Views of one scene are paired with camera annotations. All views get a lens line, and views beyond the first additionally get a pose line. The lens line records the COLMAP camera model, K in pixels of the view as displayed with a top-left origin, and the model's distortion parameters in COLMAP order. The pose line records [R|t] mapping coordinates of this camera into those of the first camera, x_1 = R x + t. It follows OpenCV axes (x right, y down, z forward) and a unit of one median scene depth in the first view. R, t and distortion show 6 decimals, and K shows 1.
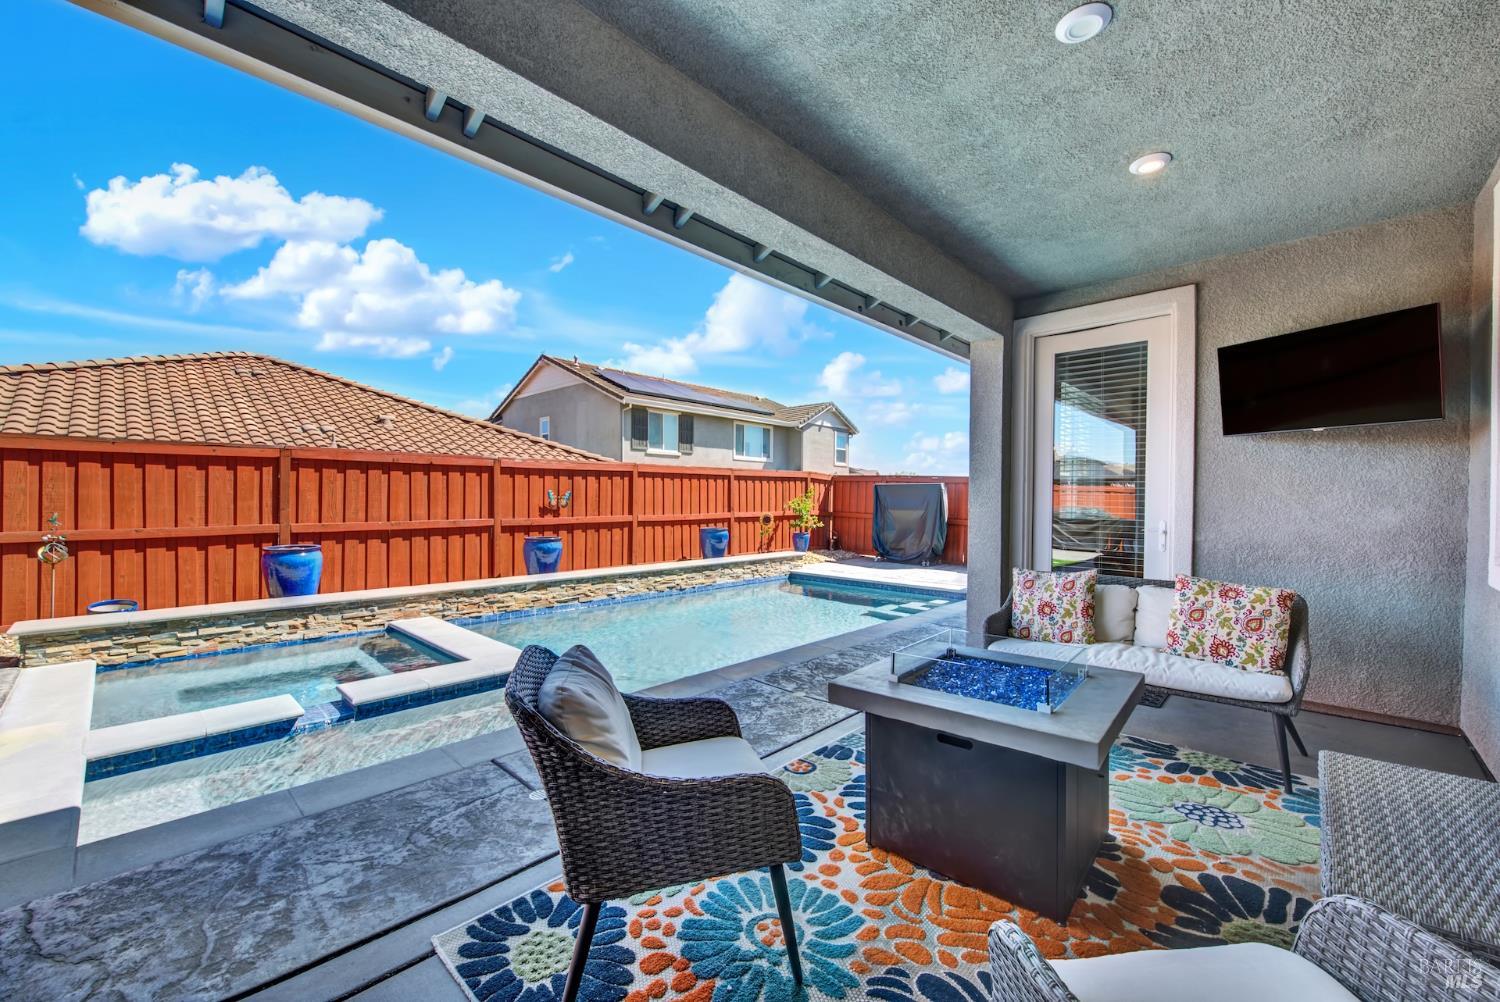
lens RADIAL K [[598.7, 0, 754.3], [0, 598.7, 505.5], [0, 0, 1]] dist [-0.002351, -0.000429]
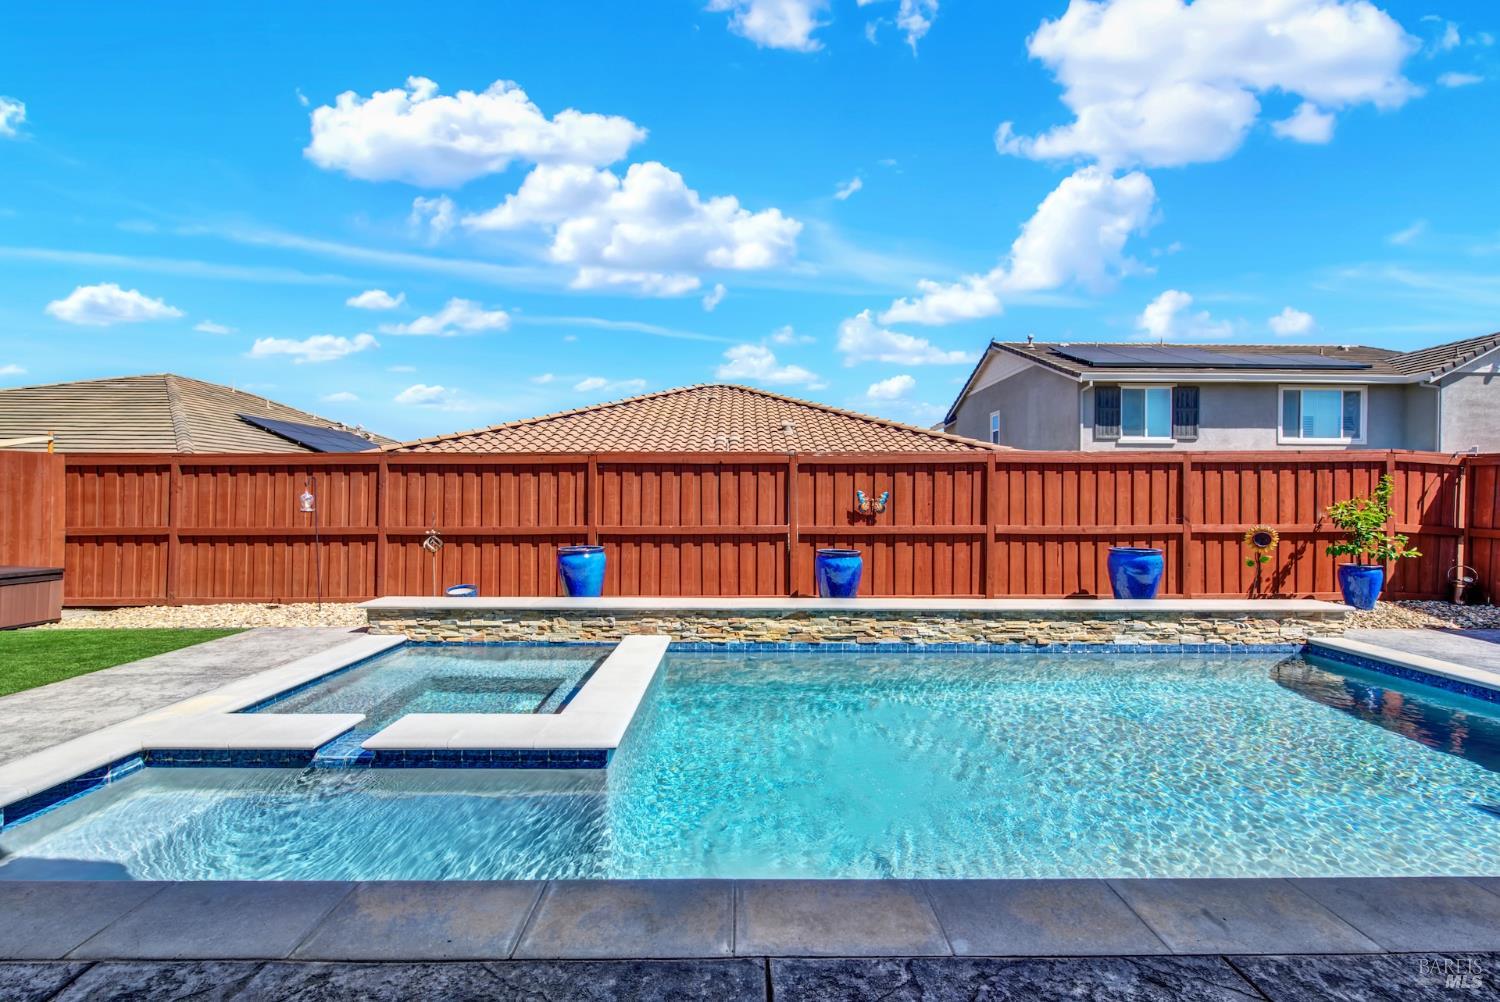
lens RADIAL K [[600.1, 0, 748.6], [0, 600.1, 496.5], [0, 0, 1]] dist [0.001047, -0.000470]
pose [[0.689791, -0.008162, -0.723962, 0.127260], [-0.008298, 0.999782, -0.019178, -0.001450], [0.723961, 0.019237, 0.689573, 0.342697]]
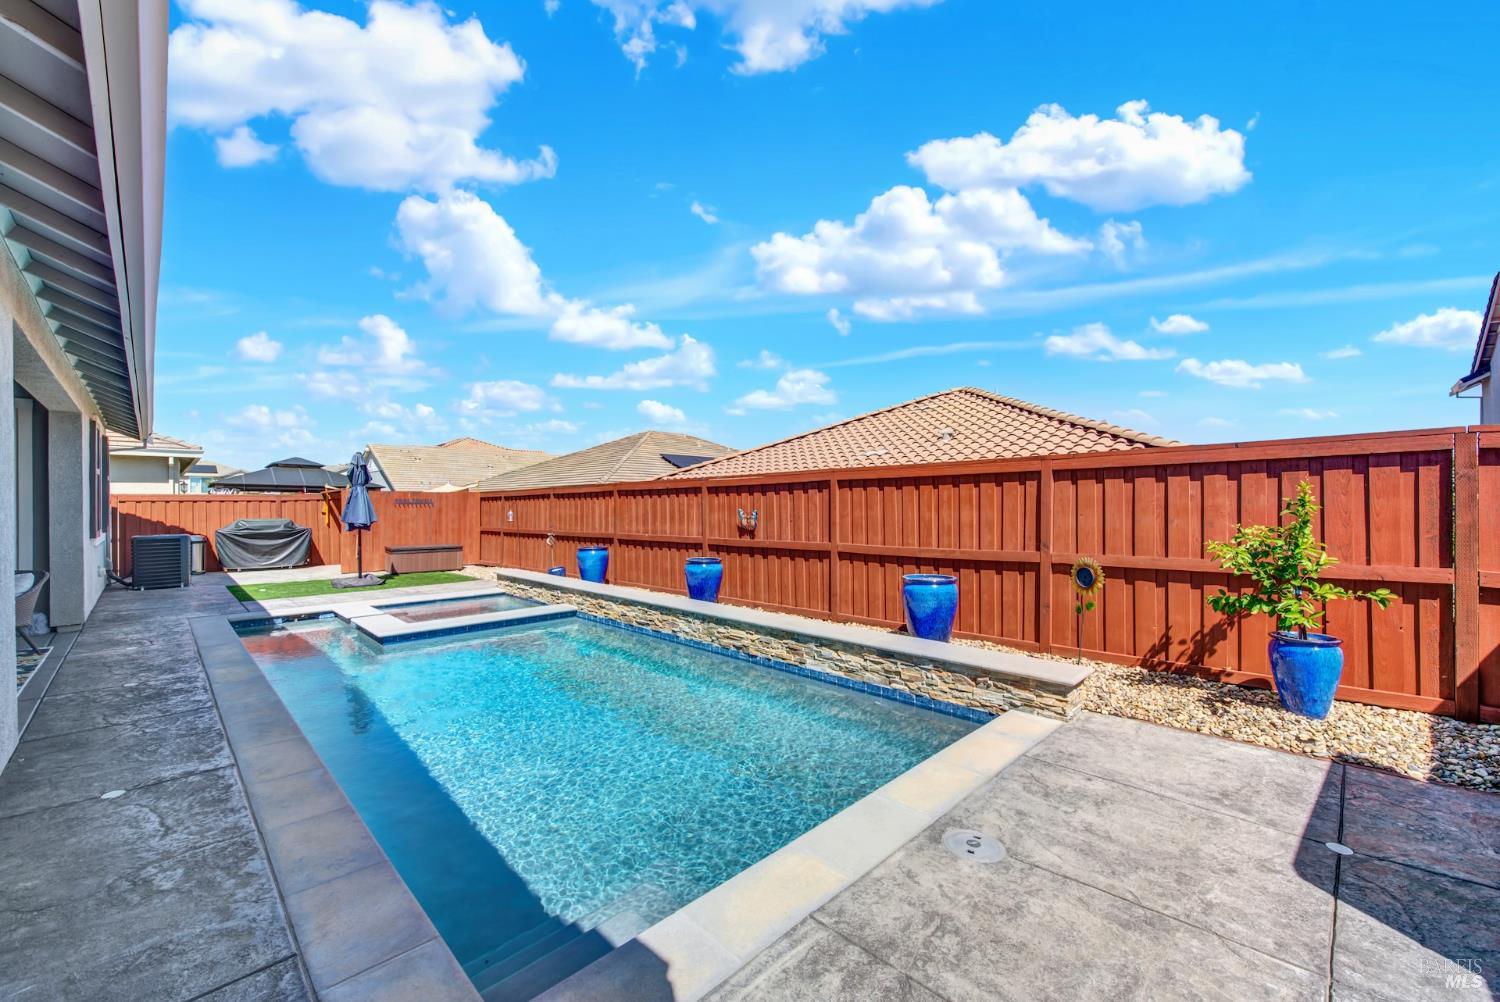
lens RADIAL K [[598.7, 0, 754.3], [0, 598.7, 505.5], [0, 0, 1]] dist [-0.002351, -0.000429]
pose [[-0.034640, -0.008206, -0.999366, 0.555143], [-0.011022, 0.999909, -0.007828, -0.022948], [0.999339, 0.010743, -0.034727, 1.032283]]
